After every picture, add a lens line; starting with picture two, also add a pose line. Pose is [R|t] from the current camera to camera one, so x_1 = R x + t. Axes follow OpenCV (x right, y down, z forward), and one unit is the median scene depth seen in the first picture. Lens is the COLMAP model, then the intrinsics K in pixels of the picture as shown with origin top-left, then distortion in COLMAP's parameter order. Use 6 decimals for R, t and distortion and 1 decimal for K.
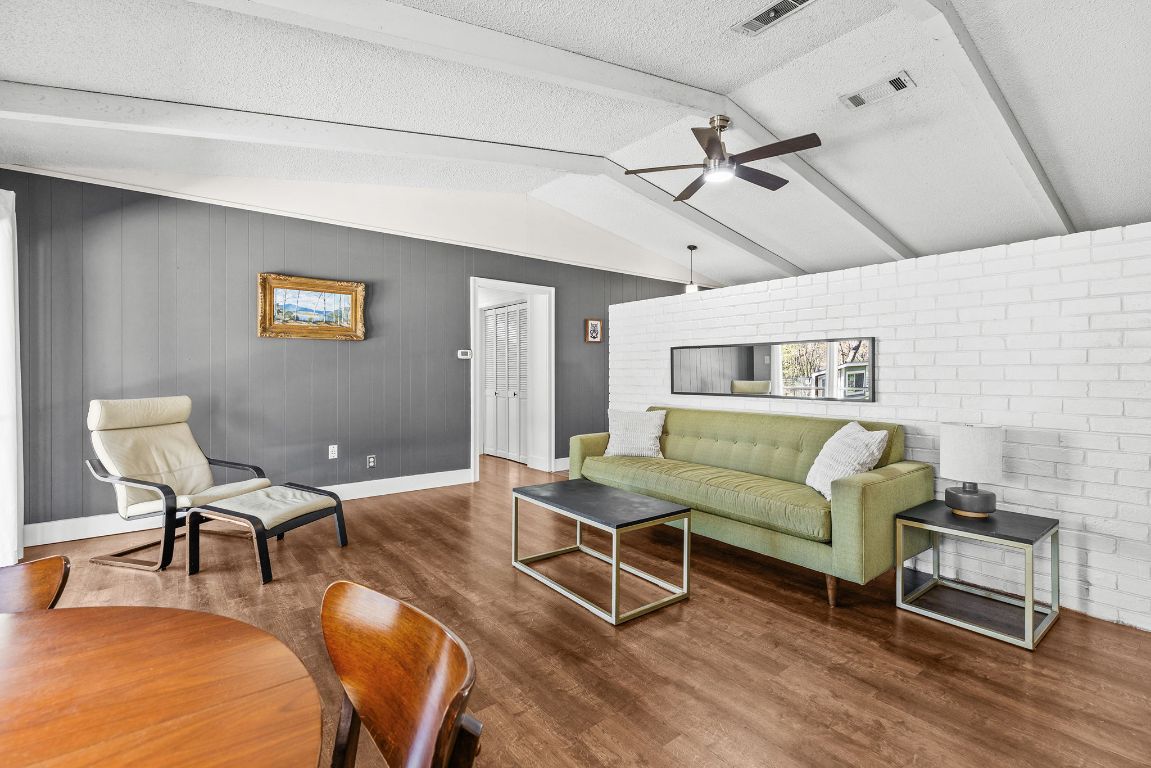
lens RADIAL K [[497.3, 0, 554.8], [0, 497.3, 365.2], [0, 0, 1]] dist [-0.000050, -0.000065]
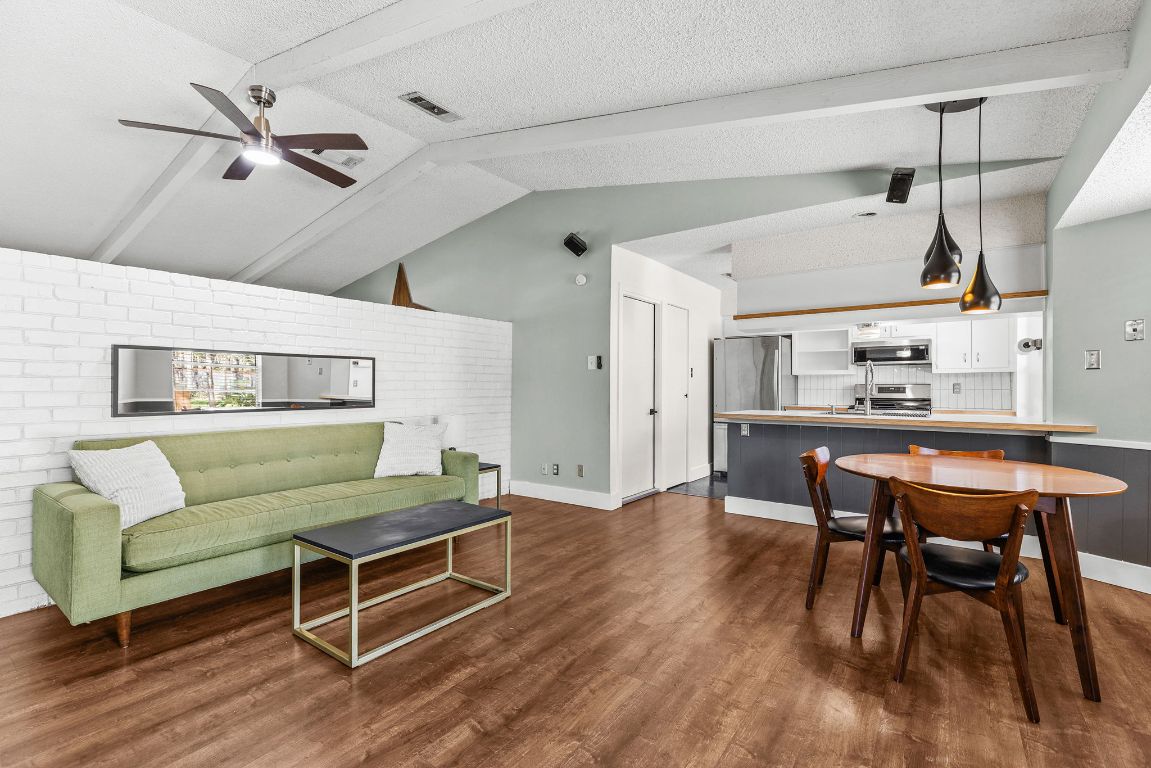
lens RADIAL K [[513.0, 0, 570.2], [0, 513.0, 373.2], [0, 0, 1]] dist [0.000708, -0.000303]
pose [[-0.281997, 0.027231, 0.959029, -0.806975], [-0.022254, 0.999143, -0.034914, 0.018064], [-0.959157, -0.031188, -0.281149, 0.878046]]
